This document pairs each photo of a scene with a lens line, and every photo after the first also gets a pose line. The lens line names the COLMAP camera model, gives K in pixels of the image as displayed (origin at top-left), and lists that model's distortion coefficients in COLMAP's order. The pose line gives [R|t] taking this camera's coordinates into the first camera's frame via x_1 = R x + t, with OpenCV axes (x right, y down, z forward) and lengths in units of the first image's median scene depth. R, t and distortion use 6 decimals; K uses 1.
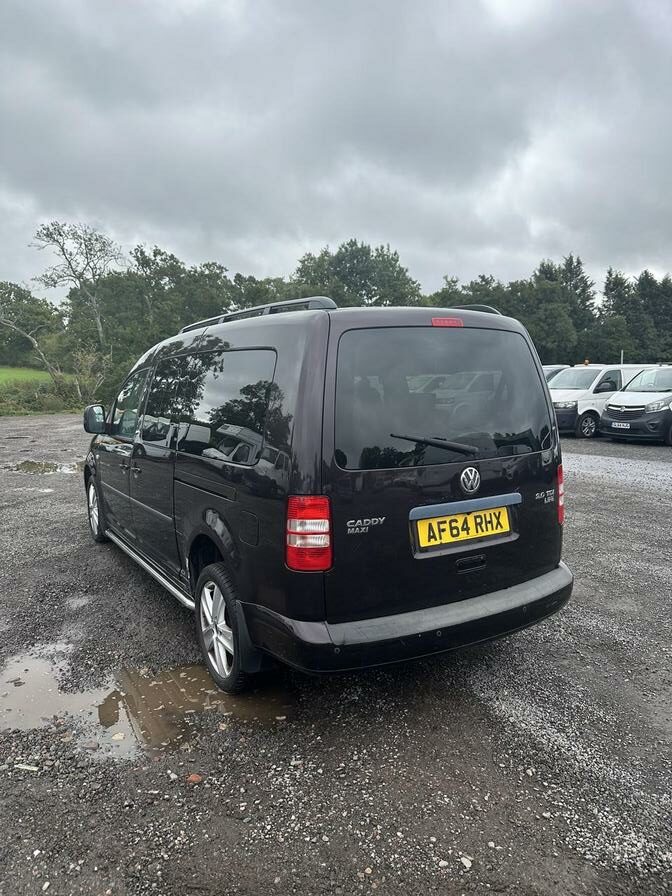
lens RADIAL K [[629.4, 0, 339.3], [0, 629.4, 447.0], [0, 0, 1]] dist [0.025737, -0.047276]
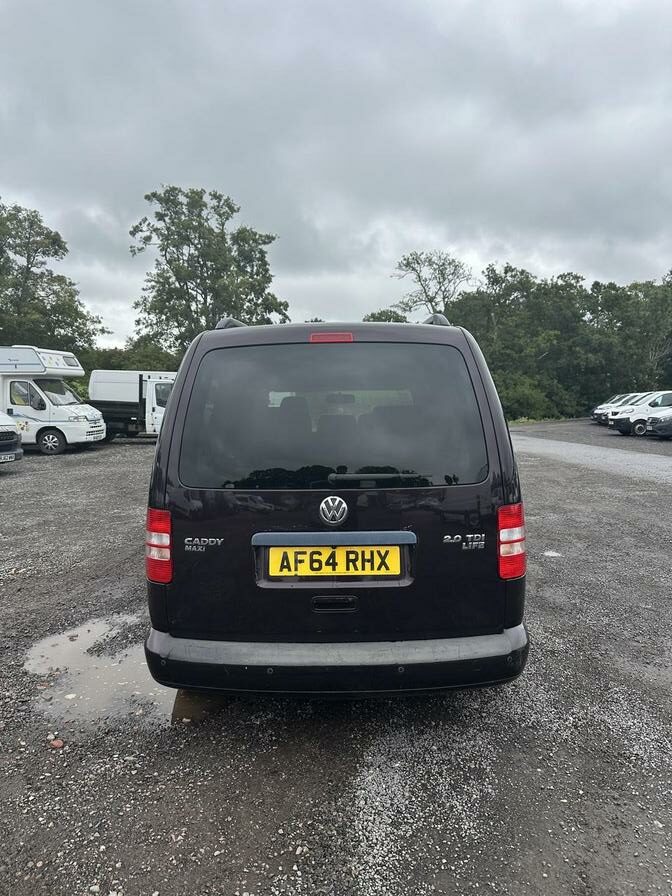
lens RADIAL K [[629.4, 0, 342.7], [0, 629.4, 452.0], [0, 0, 1]] dist [0.025737, -0.047276]
pose [[0.842709, 0.044052, -0.536565, 0.659600], [-0.052663, 0.998612, -0.000725, -0.028199], [0.535788, 0.028868, 0.843859, 0.237693]]
